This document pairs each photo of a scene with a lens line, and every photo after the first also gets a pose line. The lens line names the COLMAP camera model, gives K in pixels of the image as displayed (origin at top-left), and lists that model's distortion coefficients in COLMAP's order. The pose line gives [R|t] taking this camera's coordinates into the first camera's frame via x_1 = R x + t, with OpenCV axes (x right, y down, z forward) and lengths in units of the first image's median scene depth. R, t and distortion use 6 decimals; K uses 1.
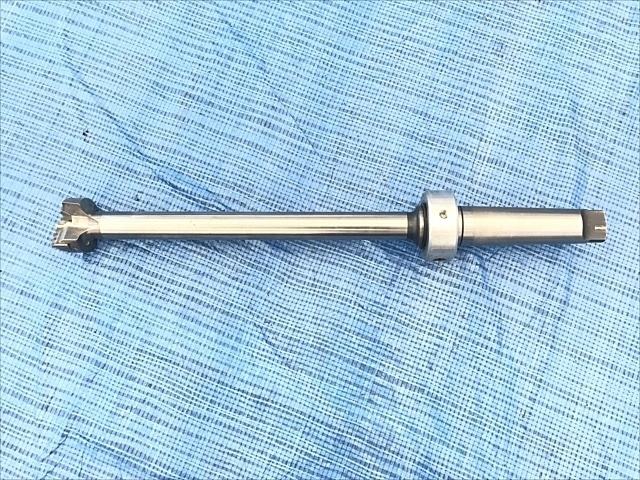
lens RADIAL K [[523.8, 0, 322.1], [0, 523.8, 239.0], [0, 0, 1]] dist [0.006256, -0.019912]
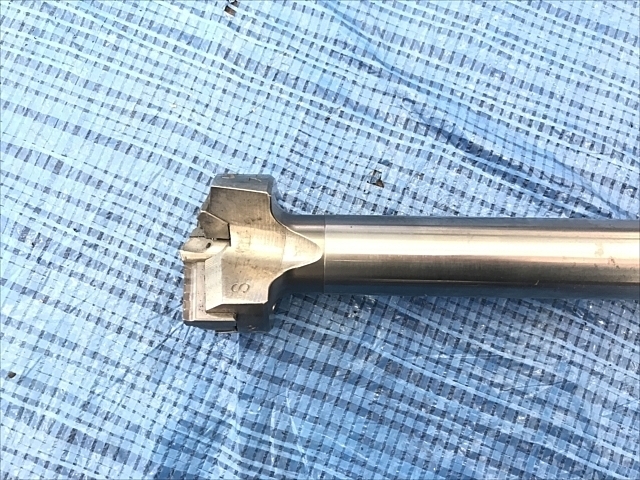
lens RADIAL K [[523.8, 0, 318.7], [0, 523.8, 241.0], [0, 0, 1]] dist [0.006256, -0.019912]
pose [[0.999166, 0.012176, 0.038988, -0.405809], [-0.013111, 0.999631, 0.023806, -0.040656], [-0.038683, -0.024298, 0.998956, 0.616508]]
